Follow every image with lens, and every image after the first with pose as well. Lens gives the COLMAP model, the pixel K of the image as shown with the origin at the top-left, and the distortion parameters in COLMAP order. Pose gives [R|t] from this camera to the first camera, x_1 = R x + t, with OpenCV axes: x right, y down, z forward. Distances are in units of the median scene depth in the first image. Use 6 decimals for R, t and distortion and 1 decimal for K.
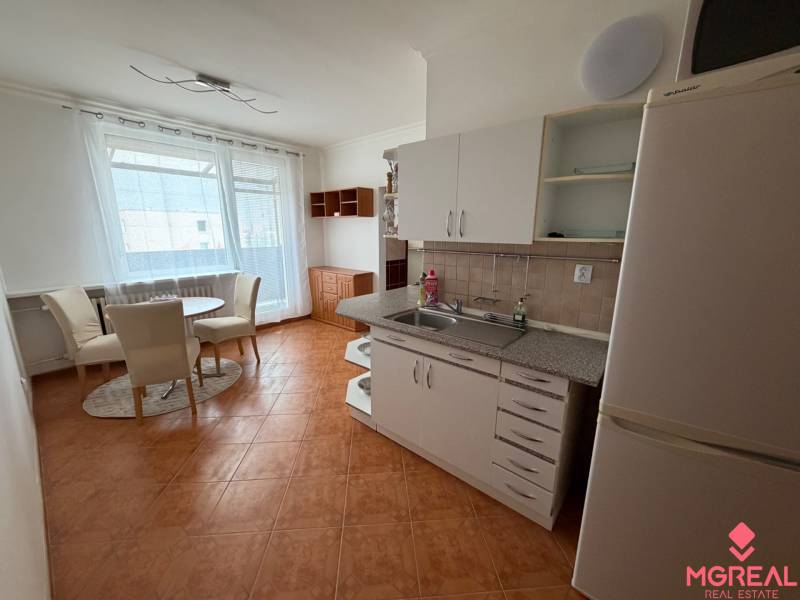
lens RADIAL K [[319.1, 0, 400.0], [0, 319.1, 300.0], [0, 0, 1]] dist [-0.000662, -0.000128]
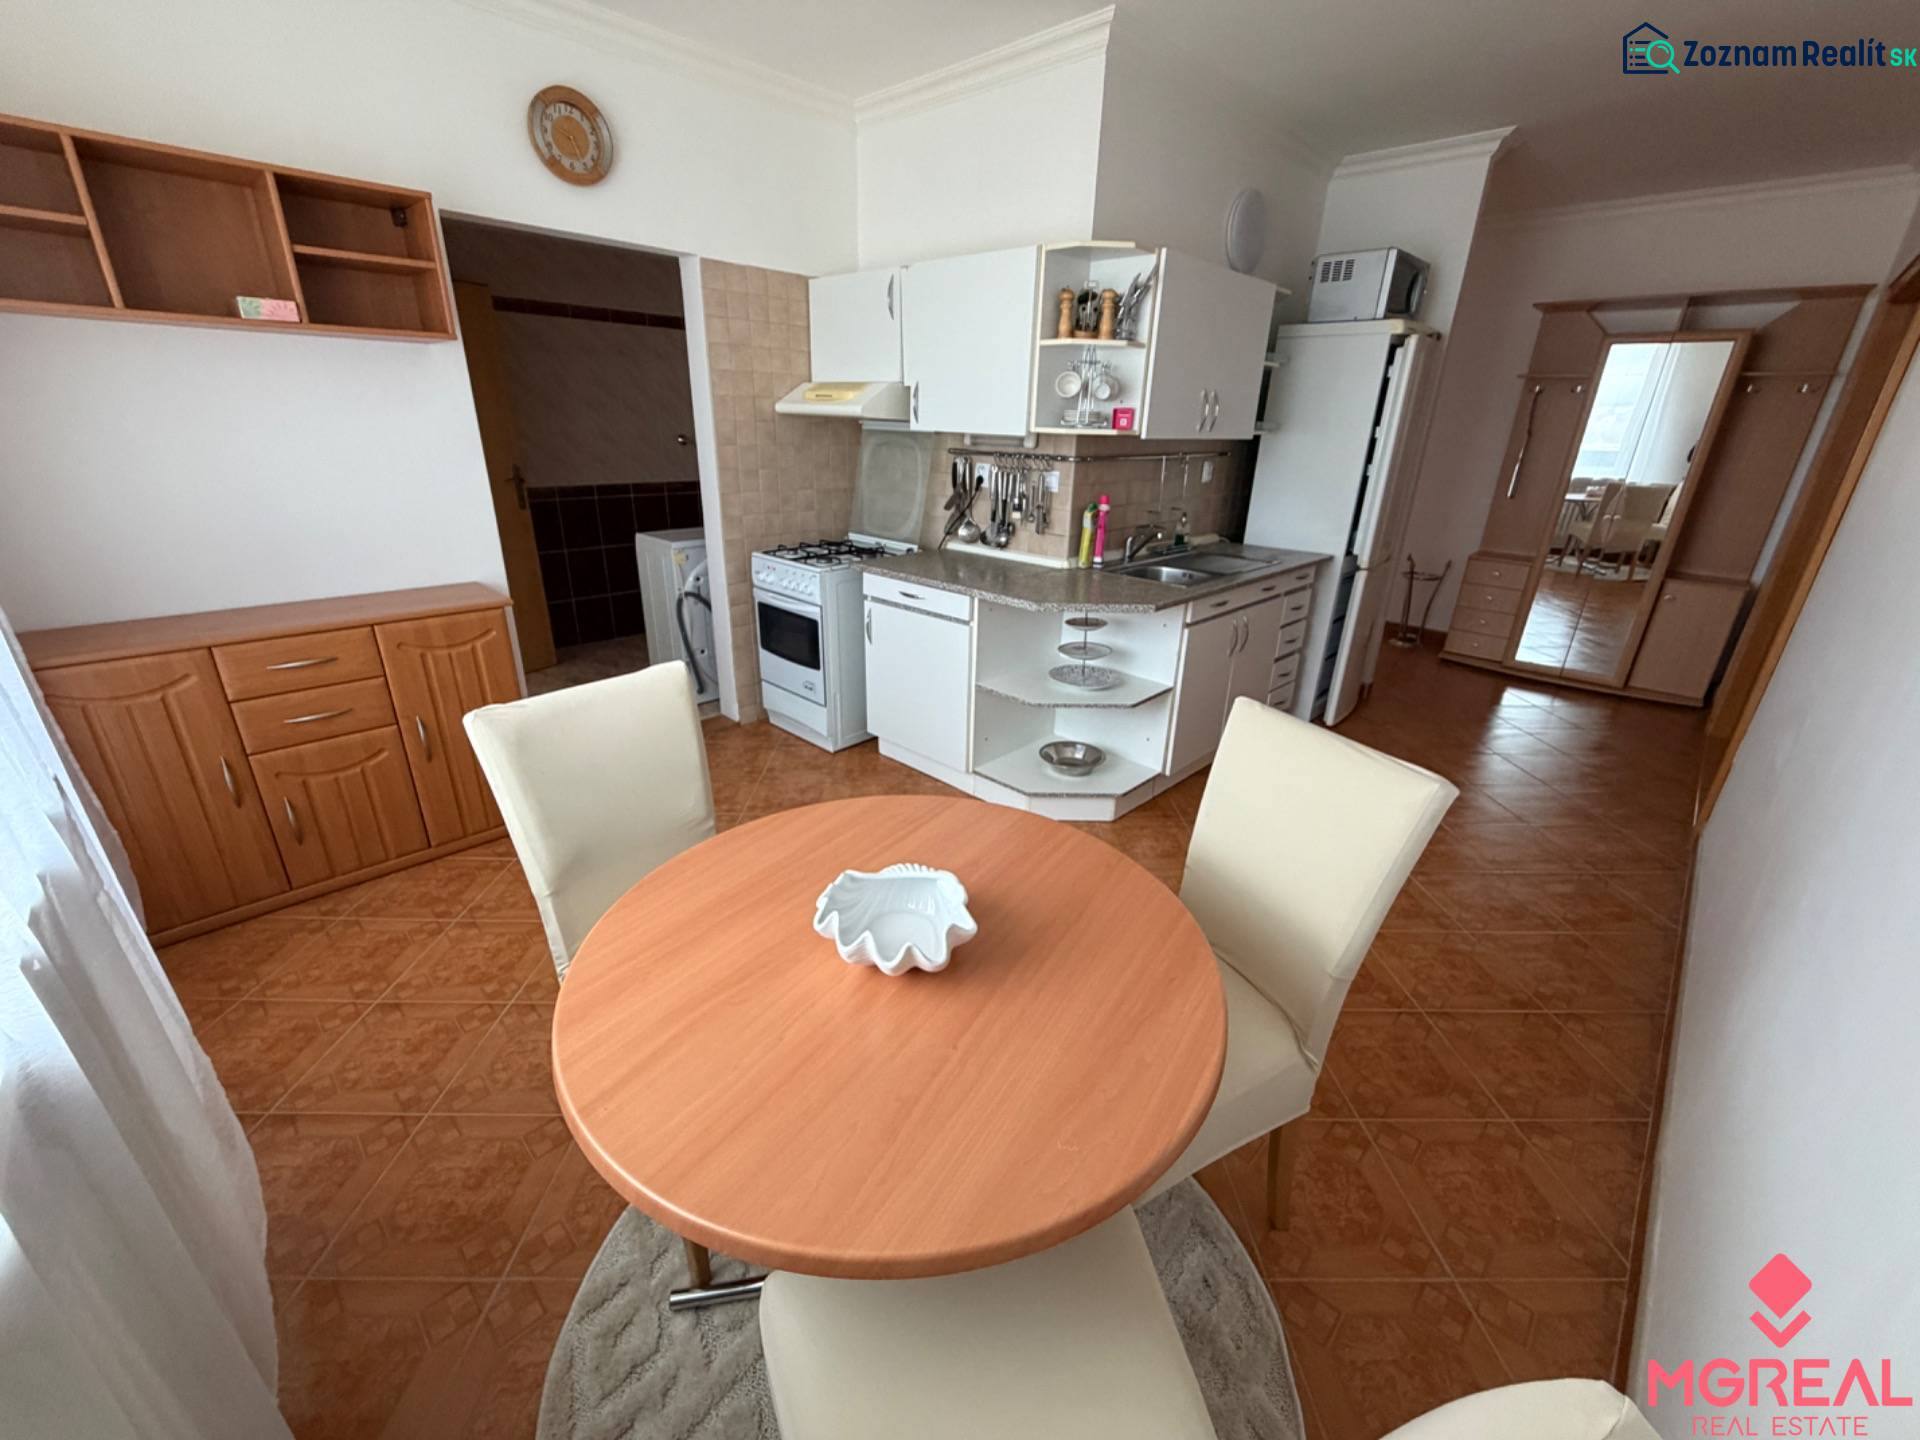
lens RADIAL K [[765.8, 0, 960.0], [0, 765.8, 720.0], [0, 0, 1]] dist [-0.000662, -0.000128]
pose [[0.060822, -0.370075, 0.927009, -1.196693], [0.192976, 0.915566, 0.352845, -0.235521], [-0.979317, 0.157429, 0.127102, 1.059476]]
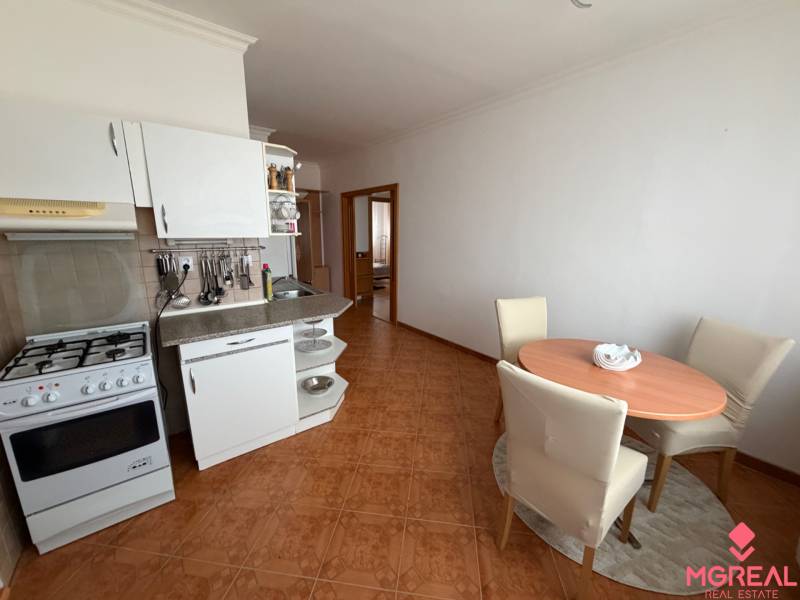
lens RADIAL K [[319.1, 0, 400.0], [0, 319.1, 300.0], [0, 0, 1]] dist [-0.000662, -0.000128]
pose [[-0.978308, -0.057660, 0.198968, -0.390950], [0.032448, 0.905972, 0.422093, -0.437677], [-0.204597, 0.419393, -0.884449, 1.962511]]
